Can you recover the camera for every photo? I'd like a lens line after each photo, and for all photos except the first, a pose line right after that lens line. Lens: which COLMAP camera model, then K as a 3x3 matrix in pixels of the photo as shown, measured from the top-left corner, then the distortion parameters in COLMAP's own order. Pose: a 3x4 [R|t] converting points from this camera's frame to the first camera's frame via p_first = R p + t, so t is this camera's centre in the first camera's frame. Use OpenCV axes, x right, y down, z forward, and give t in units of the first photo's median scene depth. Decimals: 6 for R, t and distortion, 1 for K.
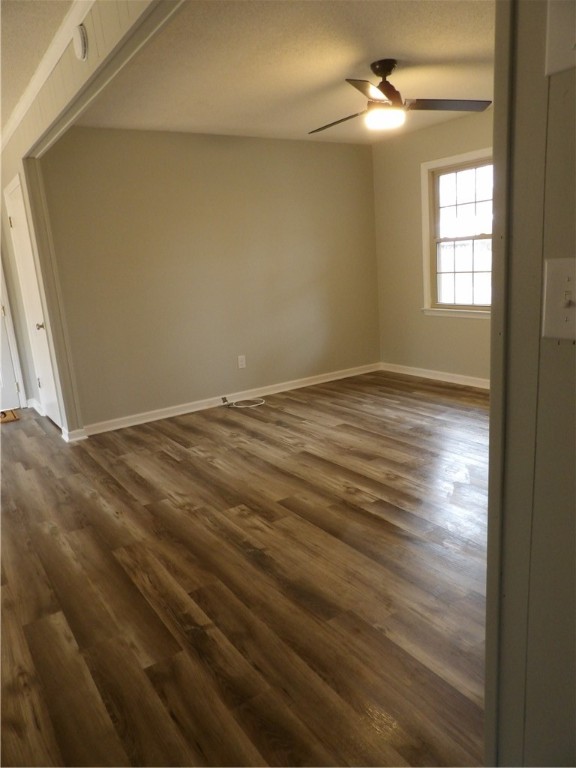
lens RADIAL K [[552.3, 0, 296.3], [0, 552.3, 386.3], [0, 0, 1]] dist [-0.053149, 0.051895]
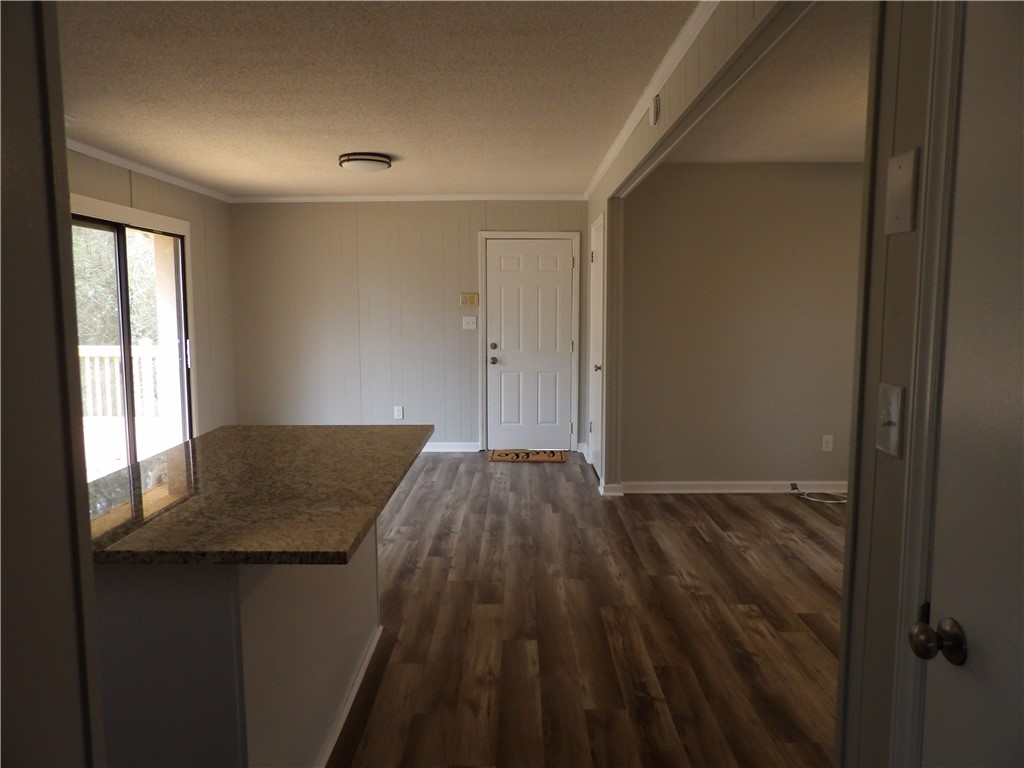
lens RADIAL K [[736.3, 0, 512.0], [0, 736.3, 384.0], [0, 0, 1]] dist [-0.053149, 0.051895]
pose [[0.818168, 0.131454, -0.559751, 0.146877], [-0.185041, 0.981922, -0.039870, -0.004969], [0.544391, 0.136197, 0.827701, -0.150993]]
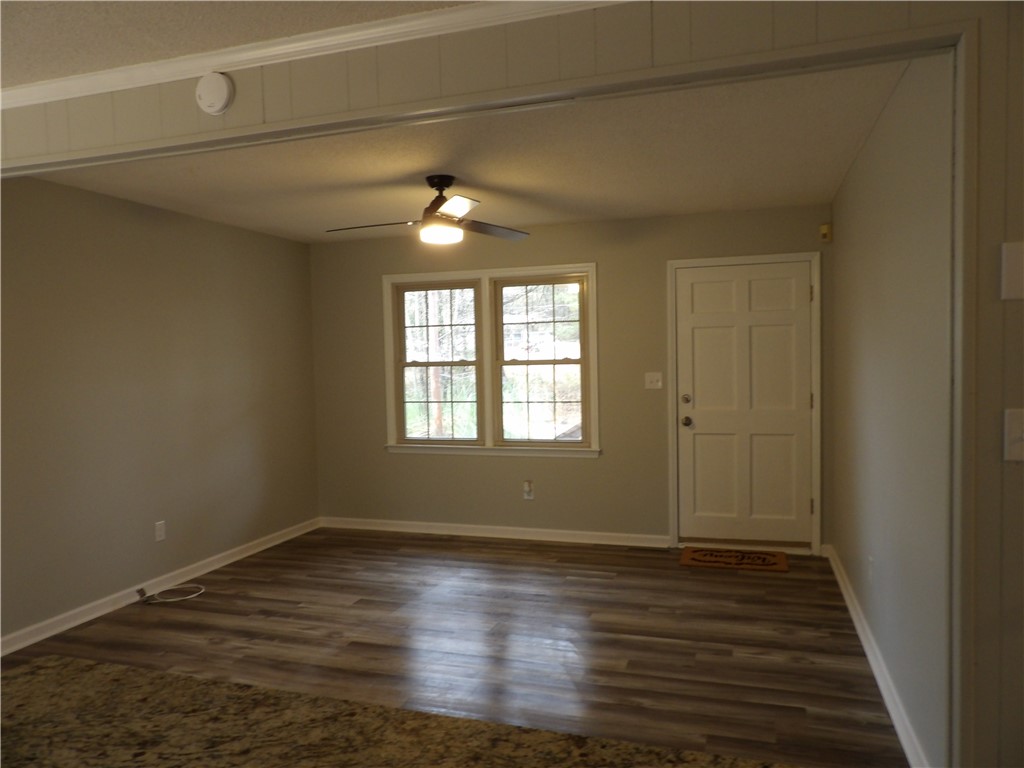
lens RADIAL K [[717.0, 0, 530.9], [0, 717.0, 383.5], [0, 0, 1]] dist [-0.042751, 0.000456]
pose [[0.783295, 0.029738, 0.620939, -0.402703], [0.108561, 0.976963, -0.183735, -0.018741], [-0.612098, 0.211329, 0.762021, 0.064091]]
